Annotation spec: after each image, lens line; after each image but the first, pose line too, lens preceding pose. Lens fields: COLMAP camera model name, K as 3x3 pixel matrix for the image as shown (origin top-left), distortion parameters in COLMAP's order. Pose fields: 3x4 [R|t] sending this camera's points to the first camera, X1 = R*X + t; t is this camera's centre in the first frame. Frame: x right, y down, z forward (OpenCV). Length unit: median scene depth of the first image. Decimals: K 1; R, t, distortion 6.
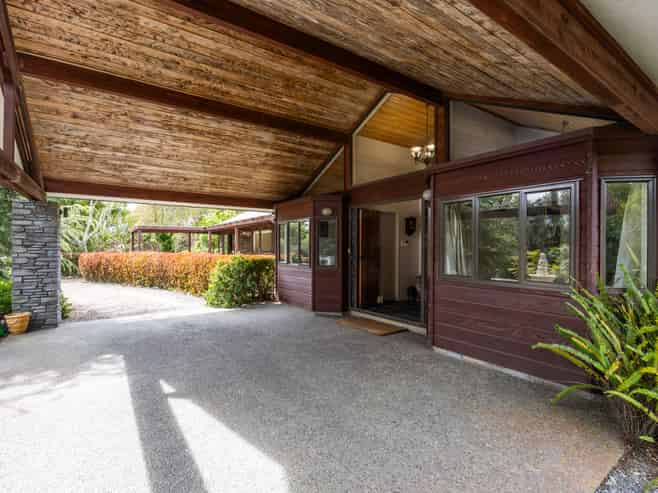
lens RADIAL K [[337.1, 0, 329.2], [0, 337.1, 250.3], [0, 0, 1]] dist [-0.000720, -0.000152]
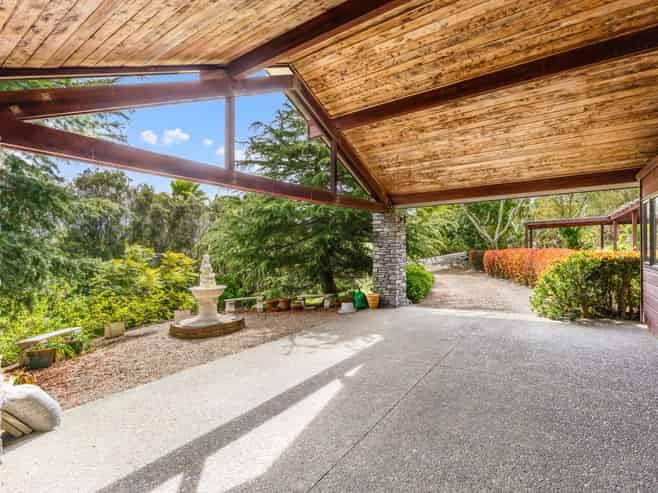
lens RADIAL K [[330.6, 0, 329.0], [0, 330.6, 246.5], [0, 0, 1]] dist [-0.003953, -0.000654]
pose [[0.366577, -0.020543, -0.930161, 0.308977], [0.018706, 0.999717, -0.014708, 0.003473], [0.930200, -0.012008, 0.366857, 0.313997]]
